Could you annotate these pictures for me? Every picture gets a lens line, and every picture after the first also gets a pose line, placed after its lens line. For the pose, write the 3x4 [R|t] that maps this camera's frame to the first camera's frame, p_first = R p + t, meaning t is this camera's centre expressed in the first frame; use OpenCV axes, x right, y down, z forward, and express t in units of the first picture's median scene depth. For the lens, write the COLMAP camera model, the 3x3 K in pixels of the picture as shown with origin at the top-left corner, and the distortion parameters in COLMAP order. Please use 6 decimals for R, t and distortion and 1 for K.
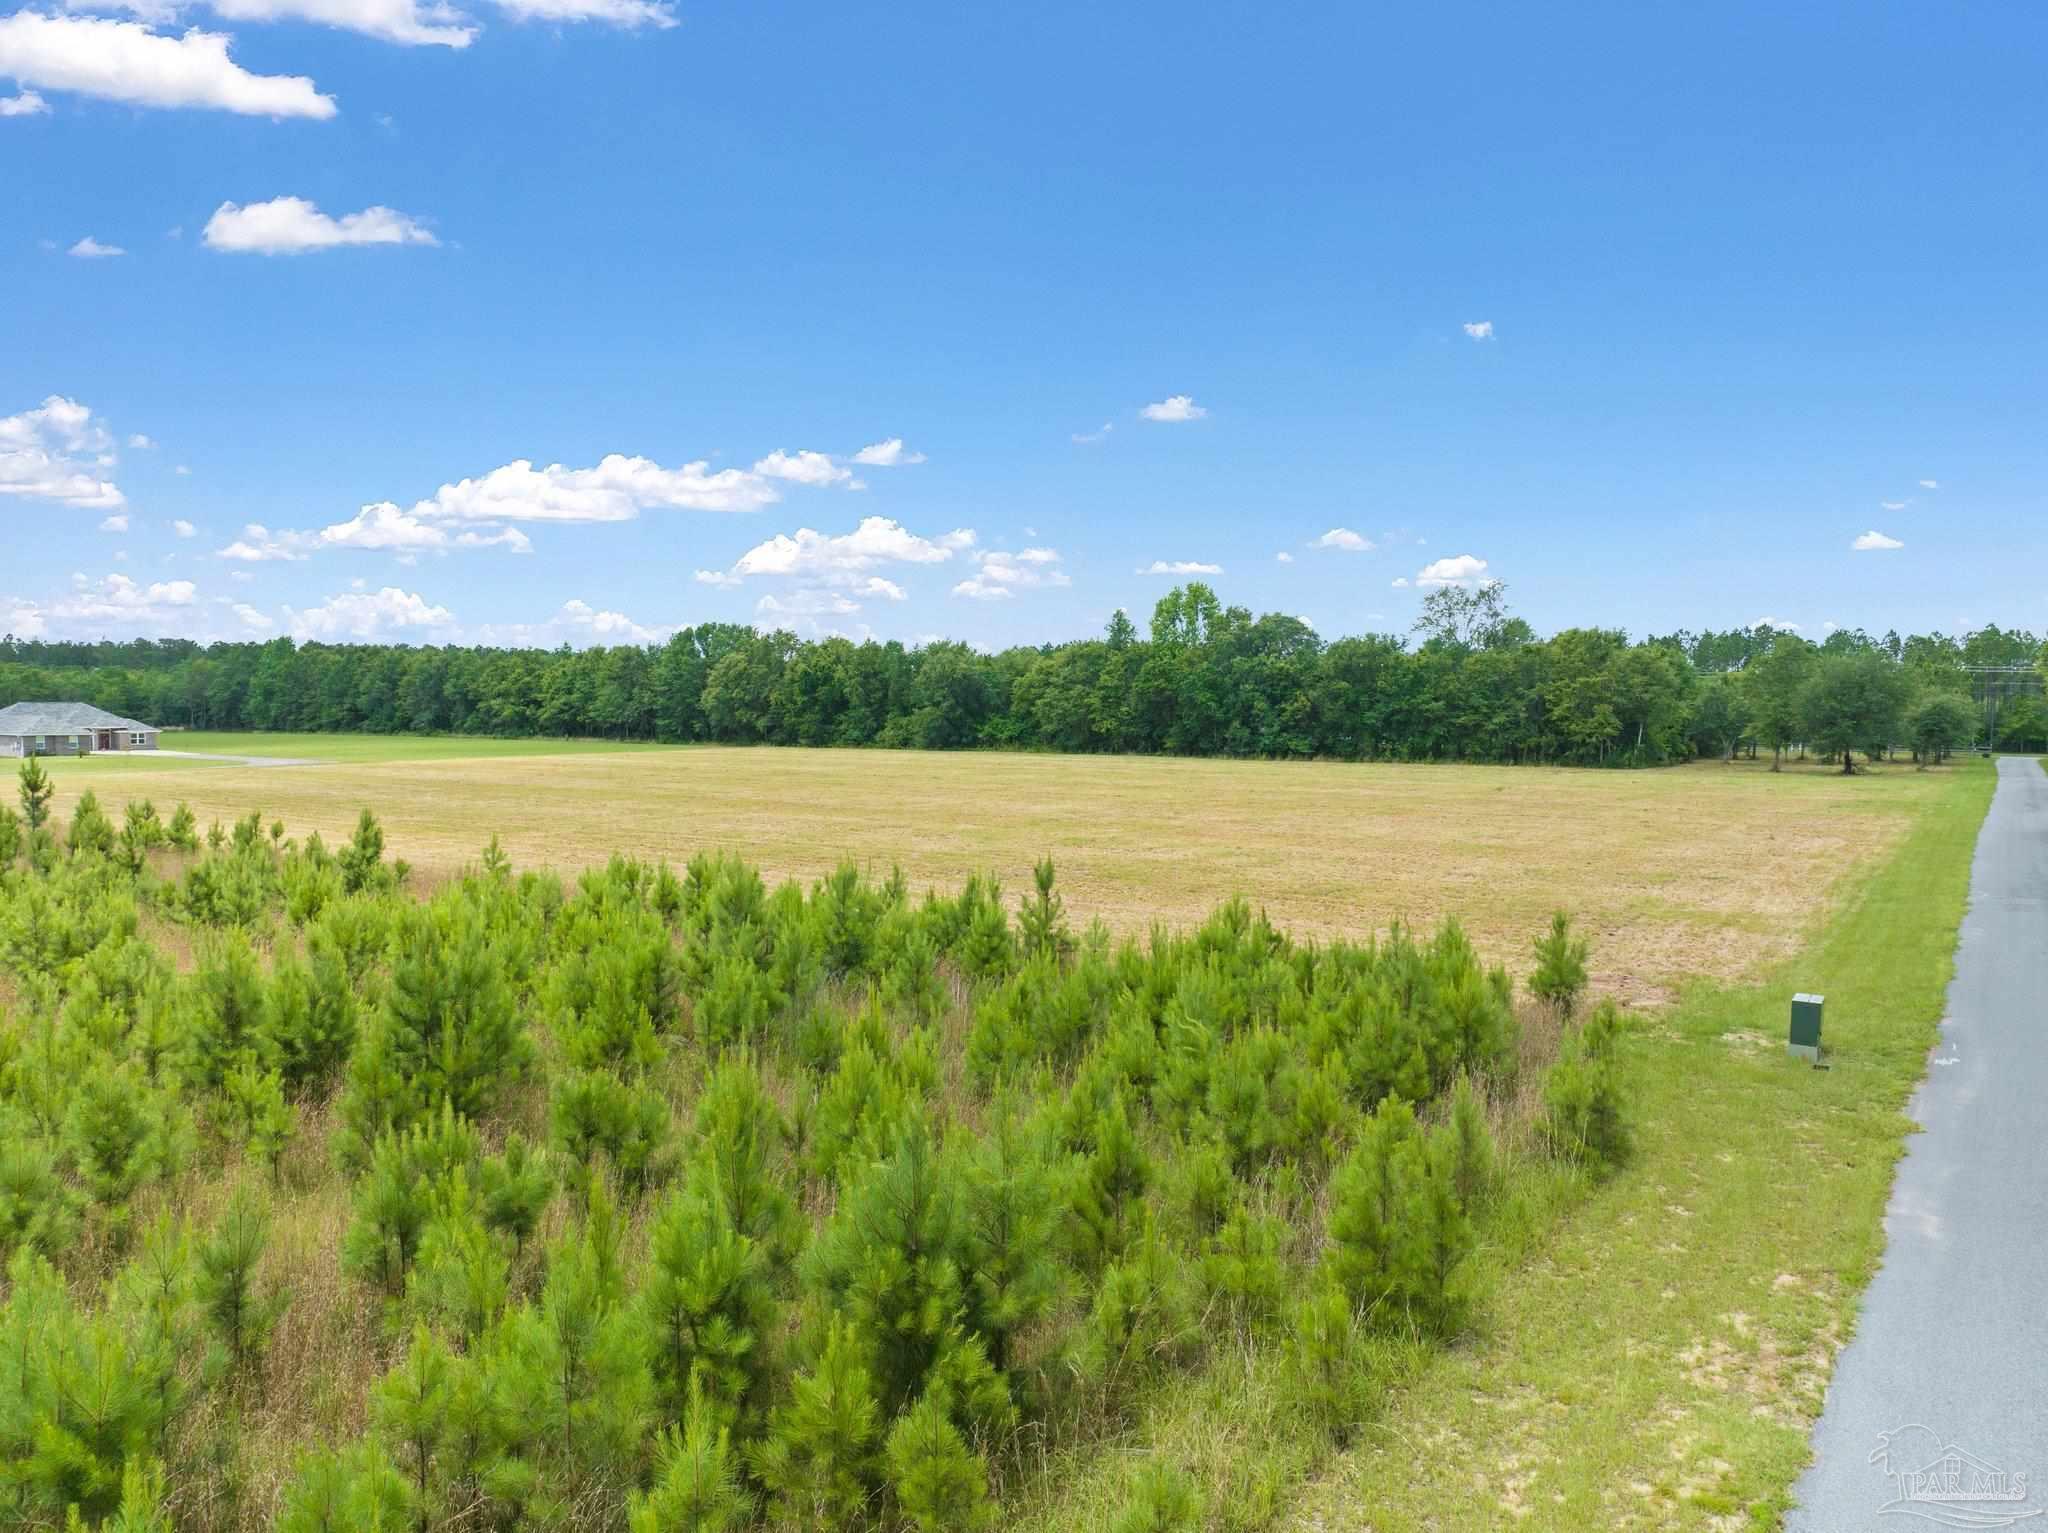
lens RADIAL K [[1435.0, 0, 1023.3], [0, 1435.0, 753.7], [0, 0, 1]] dist [-0.034052, -0.007045]
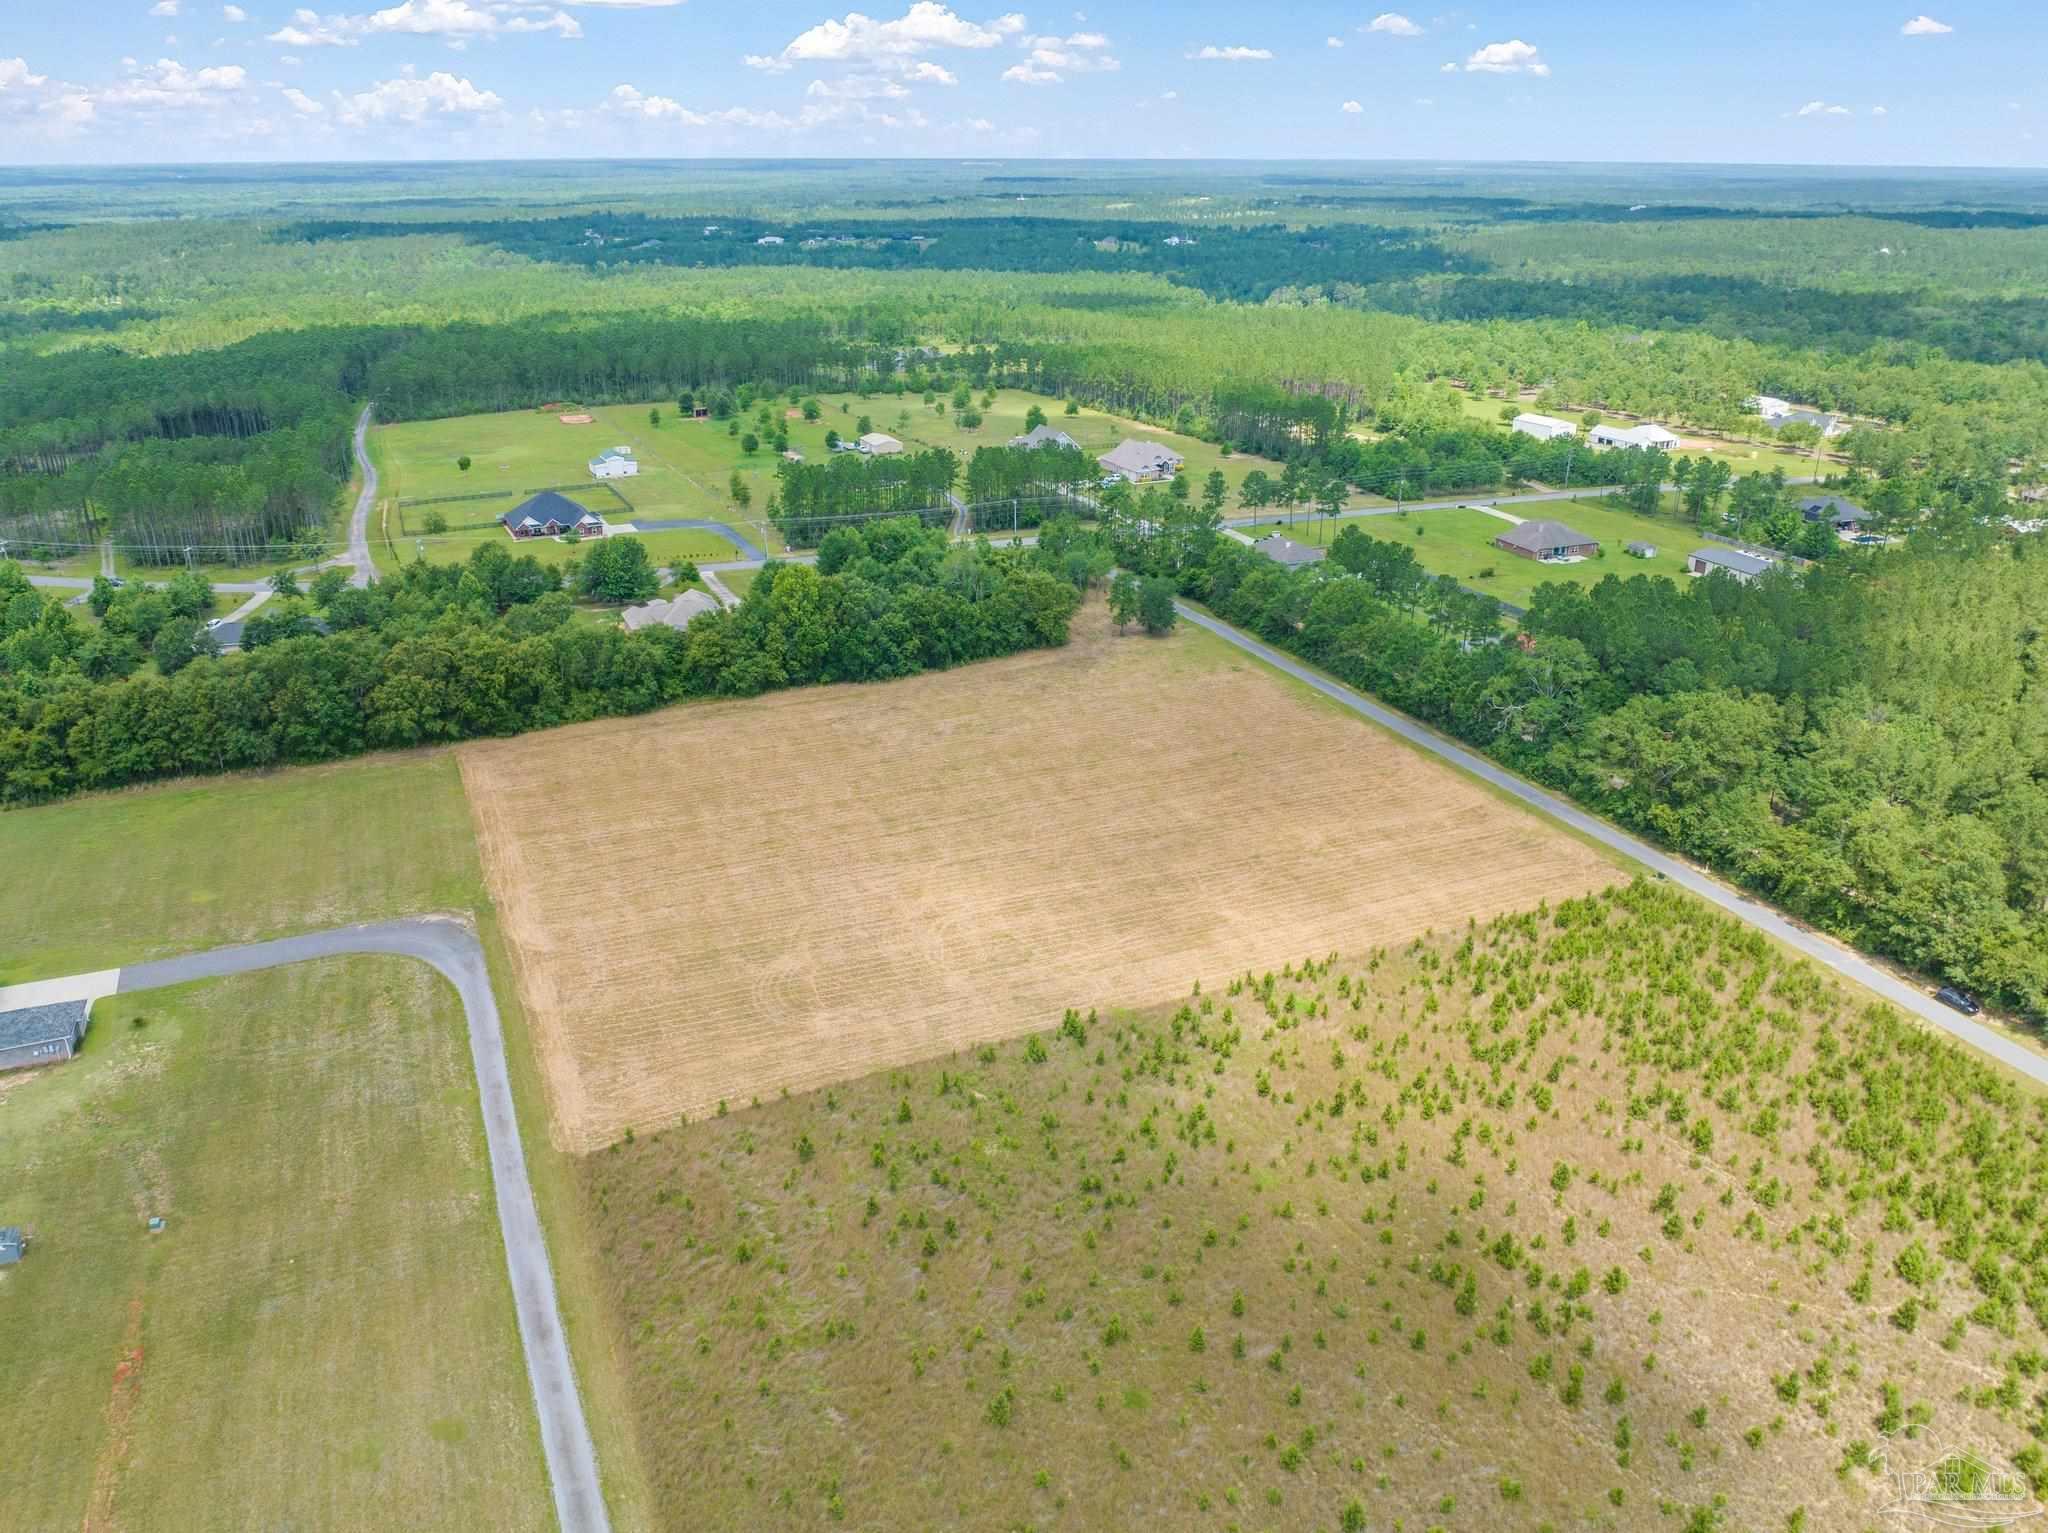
lens RADIAL K [[1468.2, 0, 1022.0], [0, 1468.2, 745.1], [0, 0, 1]] dist [-0.034835, -0.007875]
pose [[0.511386, -0.327020, 0.794696, -0.970542], [0.032106, 0.931388, 0.362609, -0.459799], [-0.858751, -0.159919, 0.486798, 0.031503]]
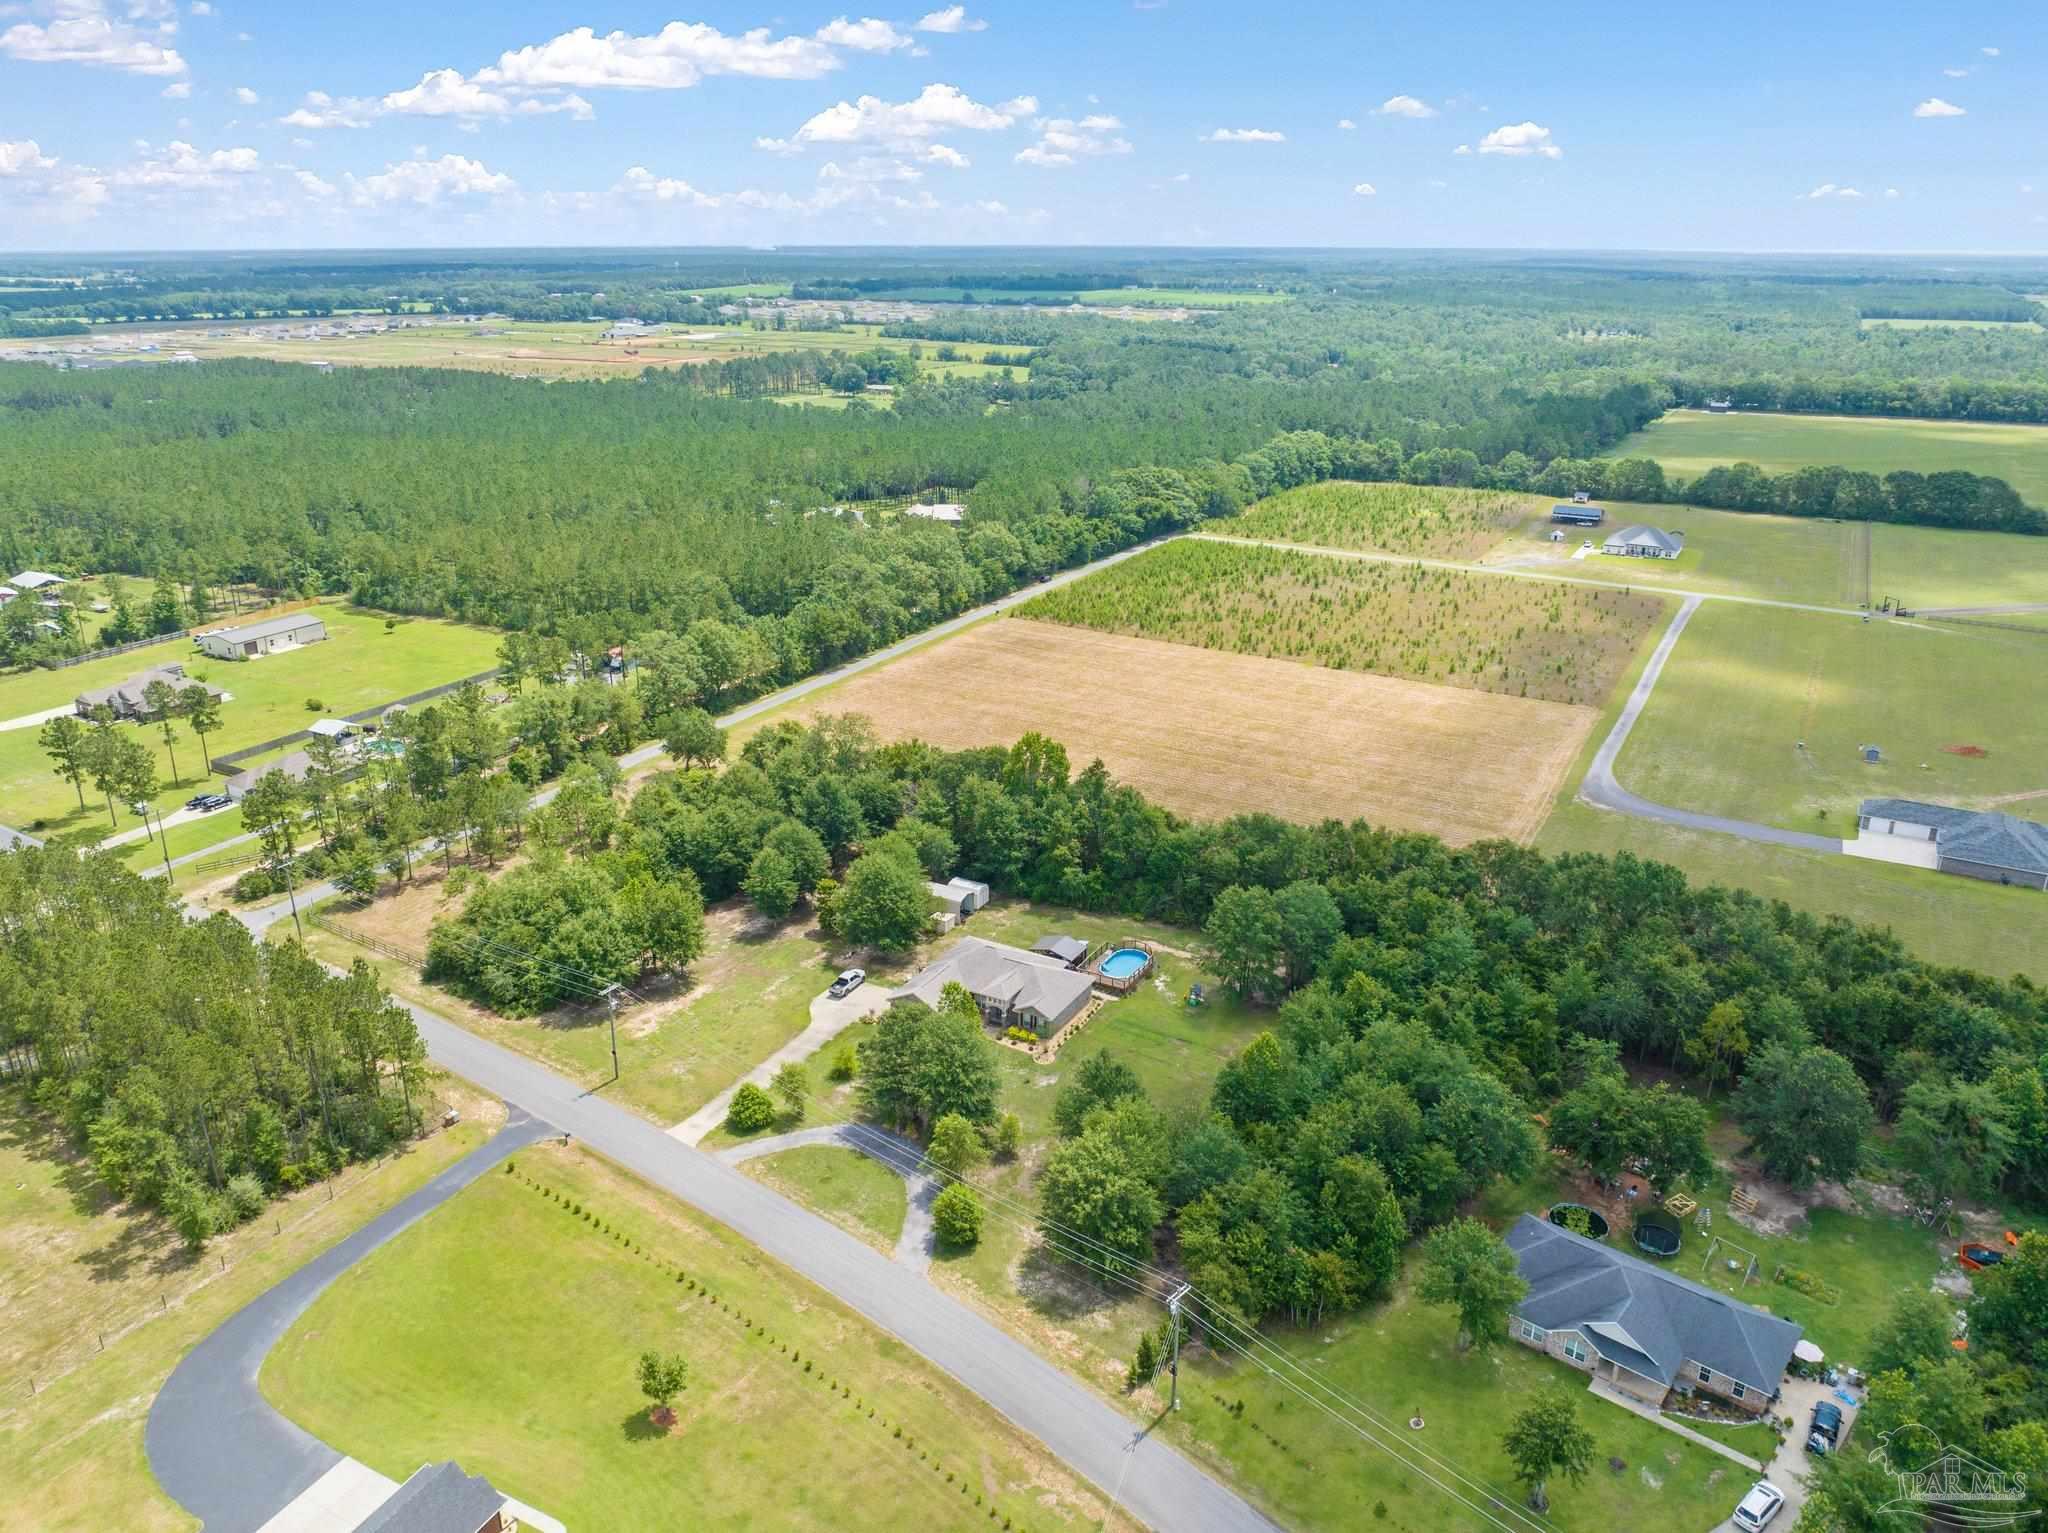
lens RADIAL K [[1435.0, 0, 1023.3], [0, 1435.0, 753.7], [0, 0, 1]] dist [-0.034052, -0.007045]
pose [[-0.995103, 0.028128, -0.094753, 0.223695], [-0.009125, 0.928414, 0.371435, -0.510022], [0.098417, 0.370481, -0.923611, 1.969886]]
